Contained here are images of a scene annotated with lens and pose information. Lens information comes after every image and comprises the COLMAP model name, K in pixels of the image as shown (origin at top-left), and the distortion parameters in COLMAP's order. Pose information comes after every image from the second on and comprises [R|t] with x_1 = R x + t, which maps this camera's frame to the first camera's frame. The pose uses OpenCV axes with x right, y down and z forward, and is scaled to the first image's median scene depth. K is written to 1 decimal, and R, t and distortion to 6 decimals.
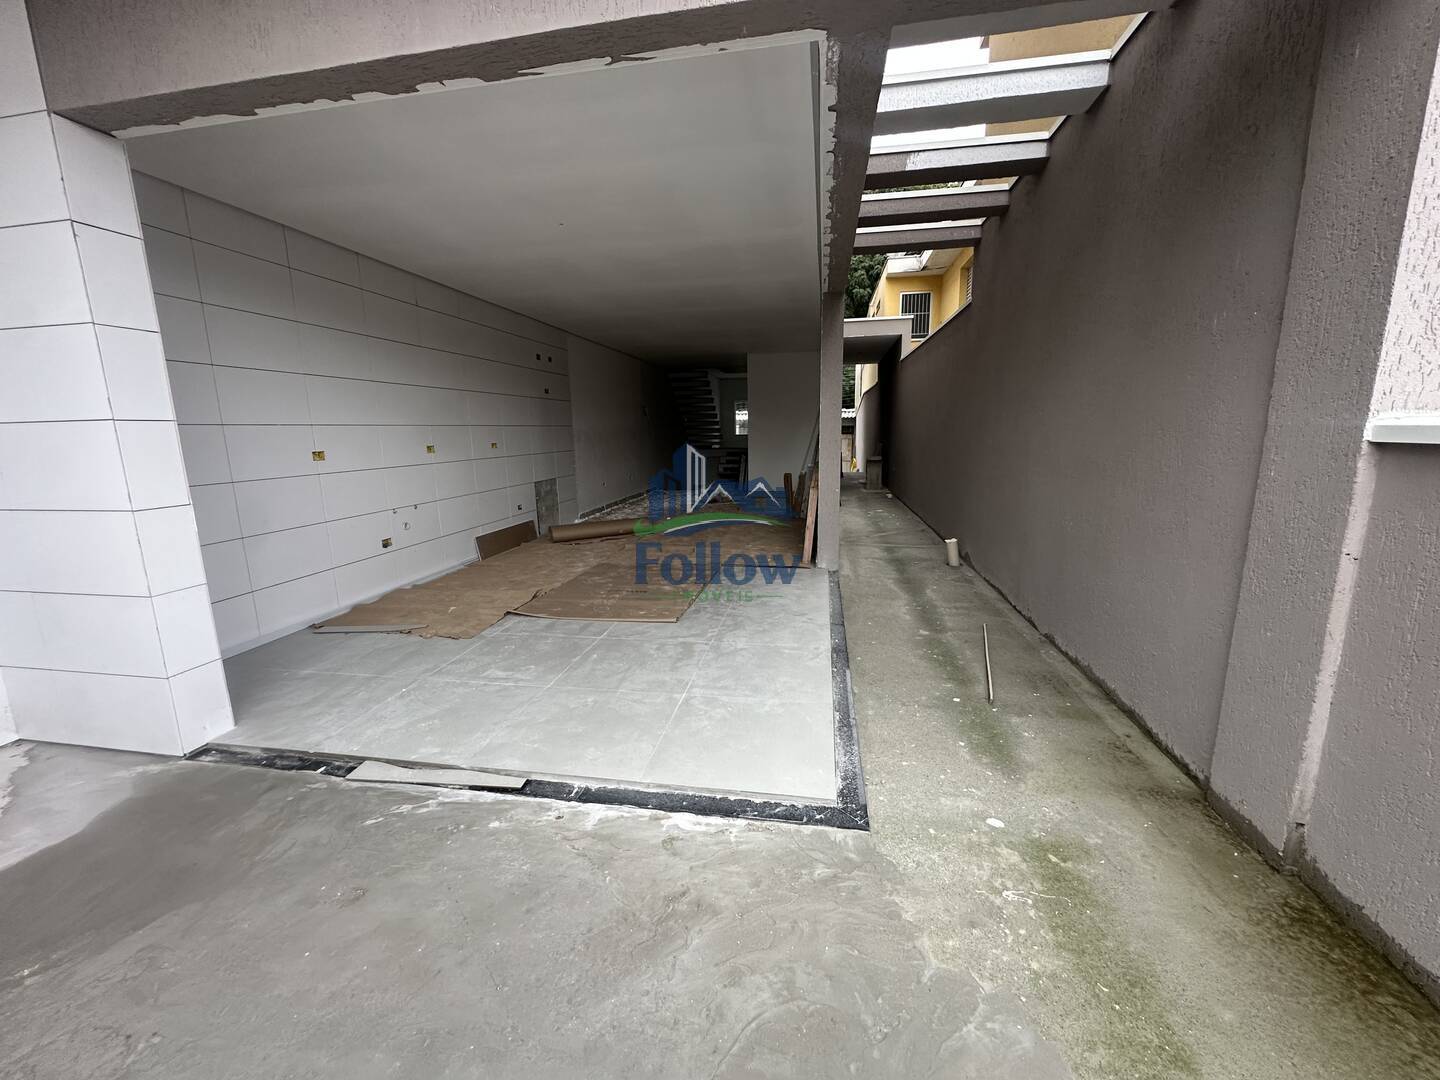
lens RADIAL K [[574.9, 0, 716.4], [0, 574.9, 537.0], [0, 0, 1]] dist [-0.003599, 0.000430]
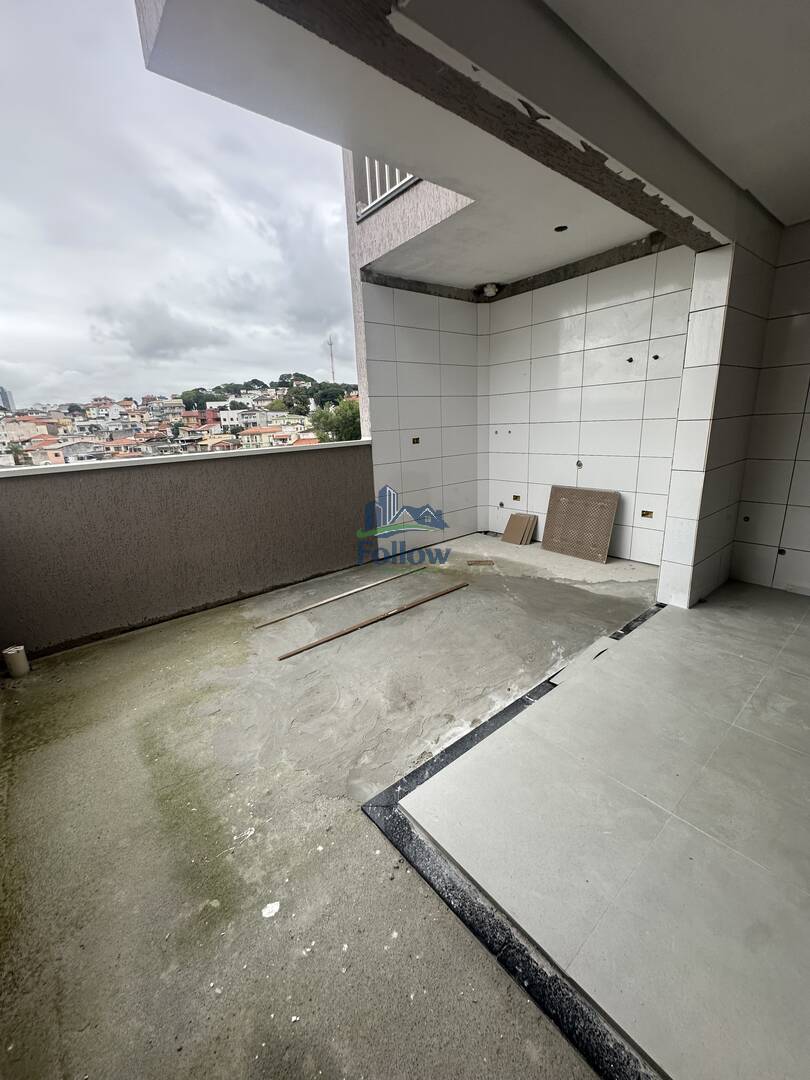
lens RADIAL K [[431.2, 0, 406.8], [0, 431.2, 539.3], [0, 0, 1]] dist [-0.003599, 0.000430]
pose [[-0.641145, 0.247329, -0.726472, 0.701297], [-0.084748, 0.918033, 0.387341, -0.349219], [0.762726, 0.309910, -0.567632, 1.373827]]
